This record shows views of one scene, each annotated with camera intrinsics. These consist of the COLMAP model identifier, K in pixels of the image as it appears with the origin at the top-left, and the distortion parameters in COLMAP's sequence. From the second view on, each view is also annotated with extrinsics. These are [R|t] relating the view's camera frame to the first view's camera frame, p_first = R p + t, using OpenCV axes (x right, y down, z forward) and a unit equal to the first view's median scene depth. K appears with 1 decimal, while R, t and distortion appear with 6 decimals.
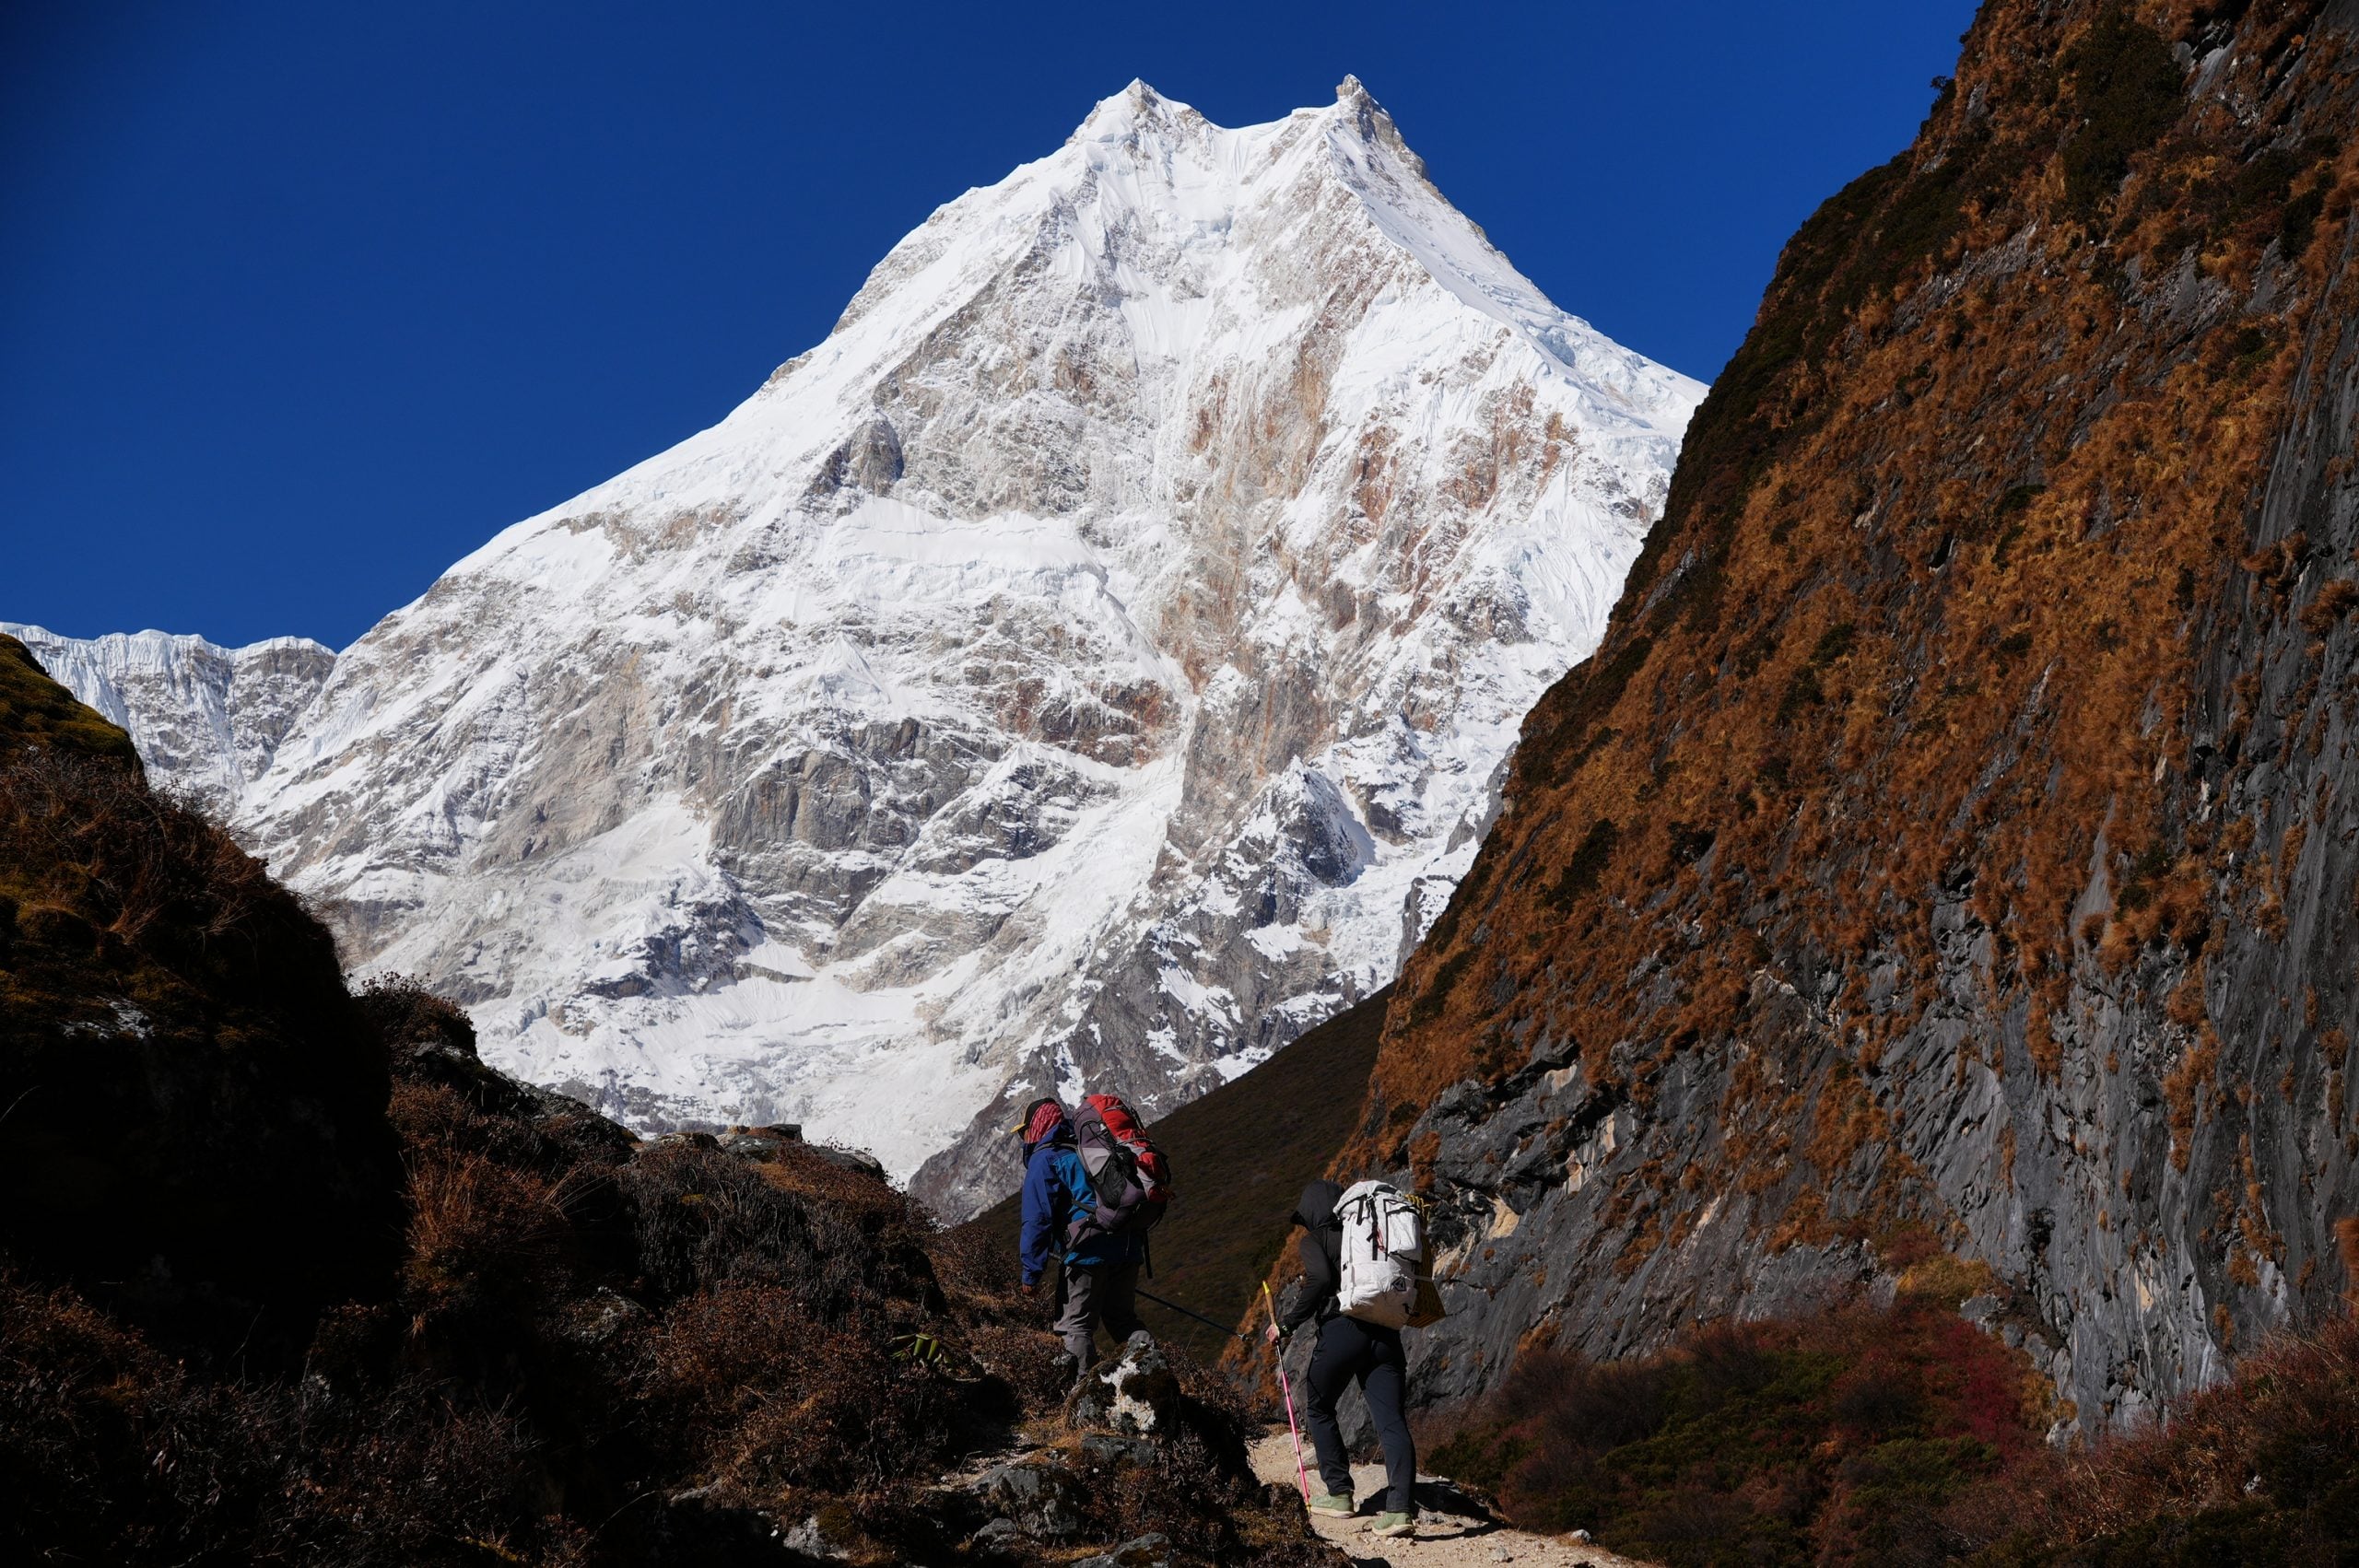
lens RADIAL K [[4034.9, 0, 1179.5], [0, 4034.9, 784.0], [0, 0, 1]] dist [0.325639, 1.431019]
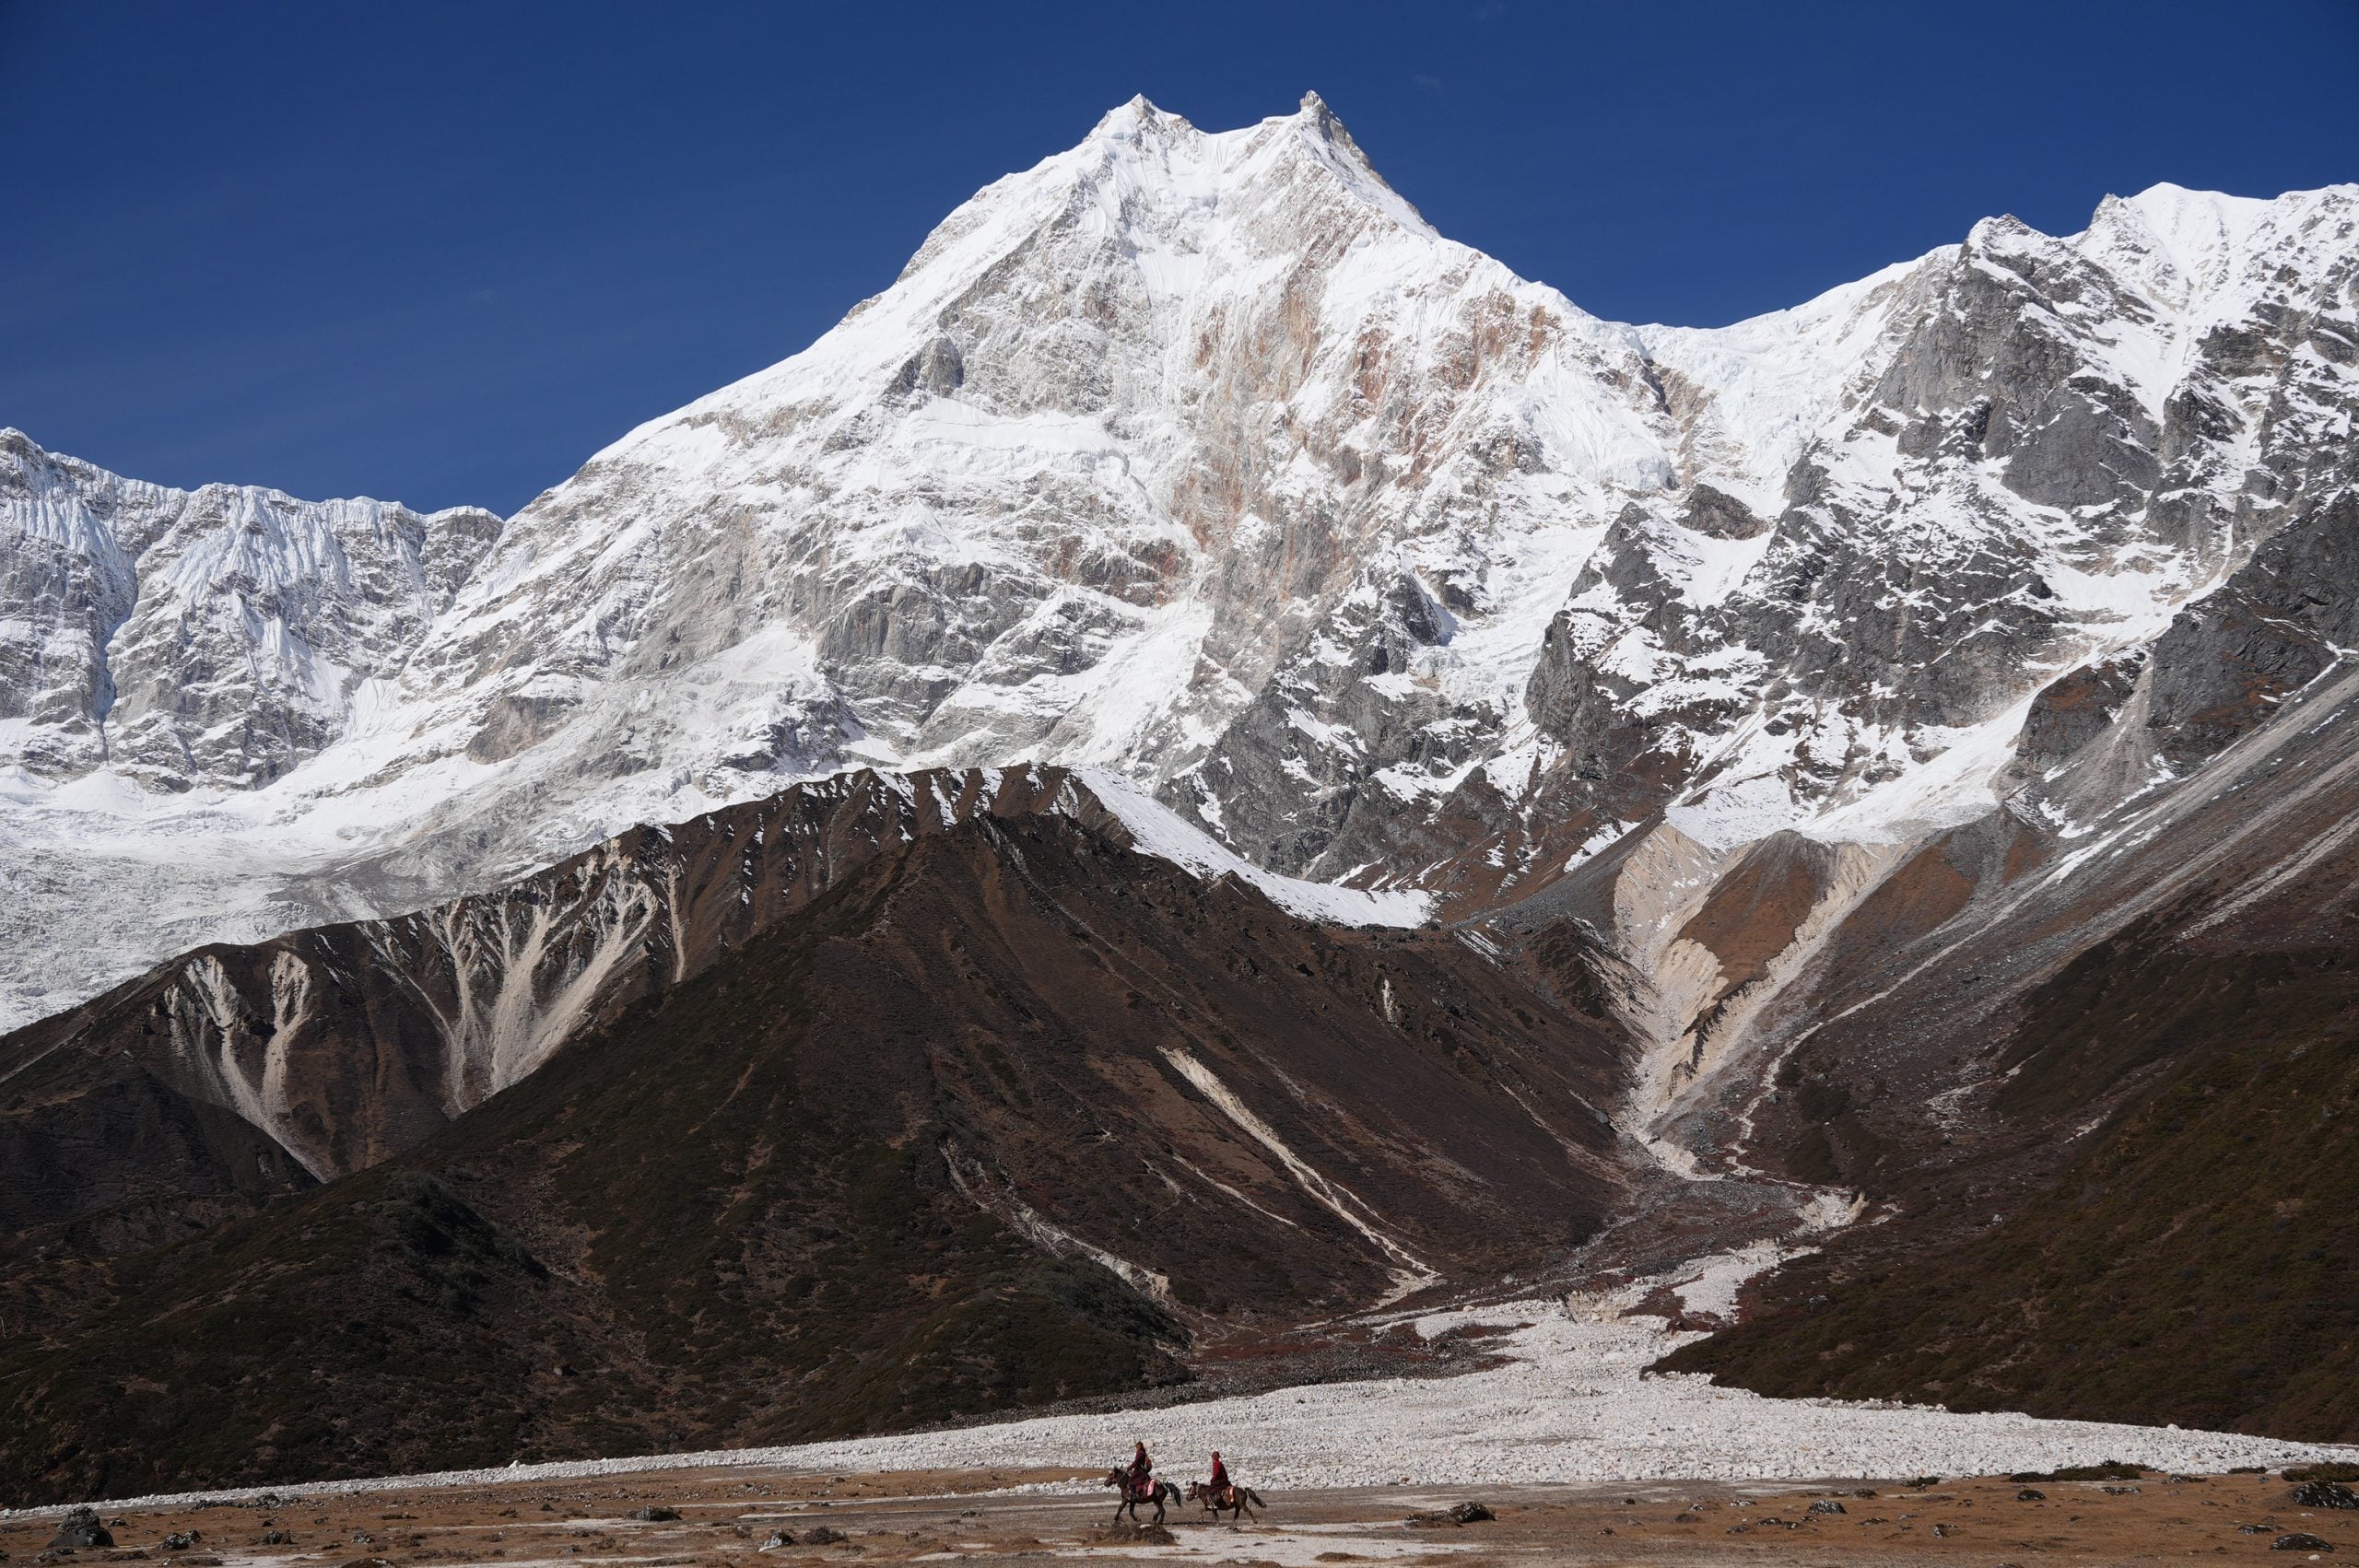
lens RADIAL K [[2745.3, 0, 1179.5], [0, 2745.3, 784.0], [0, 0, 1]] dist [0.011269, 0.380849]
pose [[0.997777, 0.025023, 0.061765, -0.054257], [-0.025992, 0.999551, 0.014931, 0.037106], [-0.061363, -0.016503, 0.997979, 0.152068]]
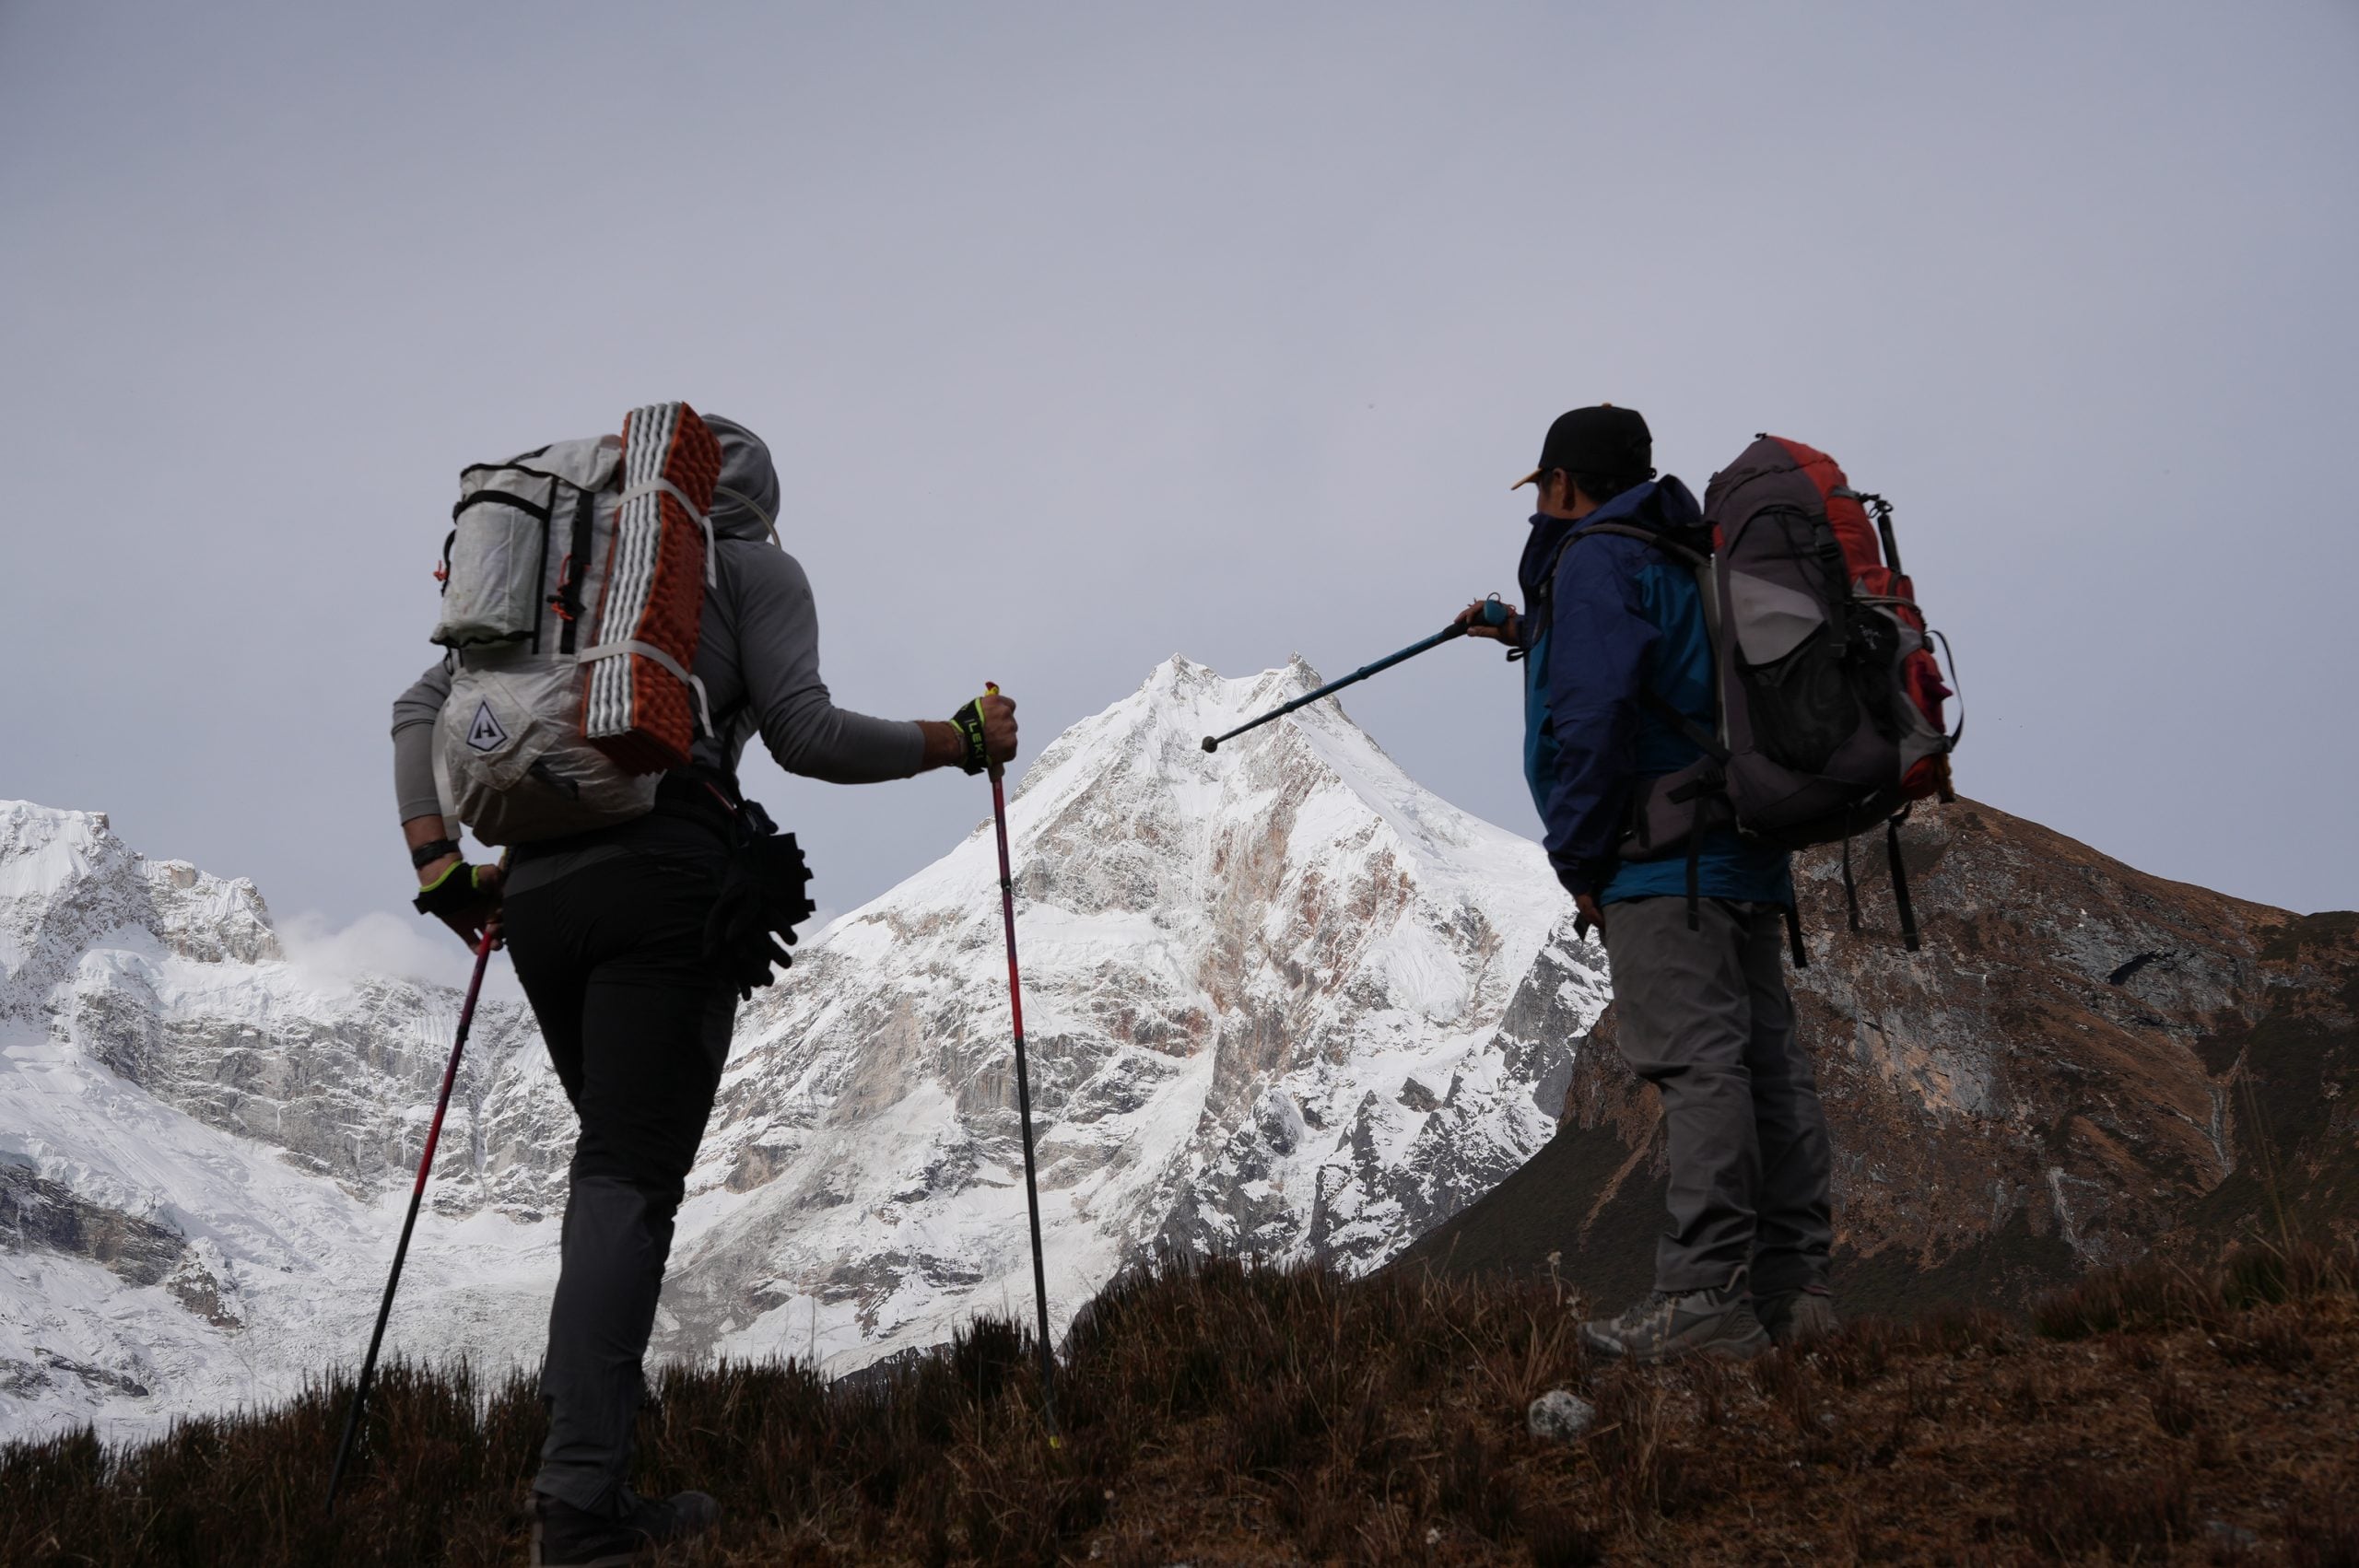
lens RADIAL K [[2745.3, 0, 1179.5], [0, 2745.3, 784.0], [0, 0, 1]] dist [0.011269, 0.380849]
pose [[0.999077, -0.039005, -0.017990, 0.011960], [0.037872, 0.997509, -0.059504, -0.052469], [0.020266, 0.058768, 0.998066, -0.227332]]
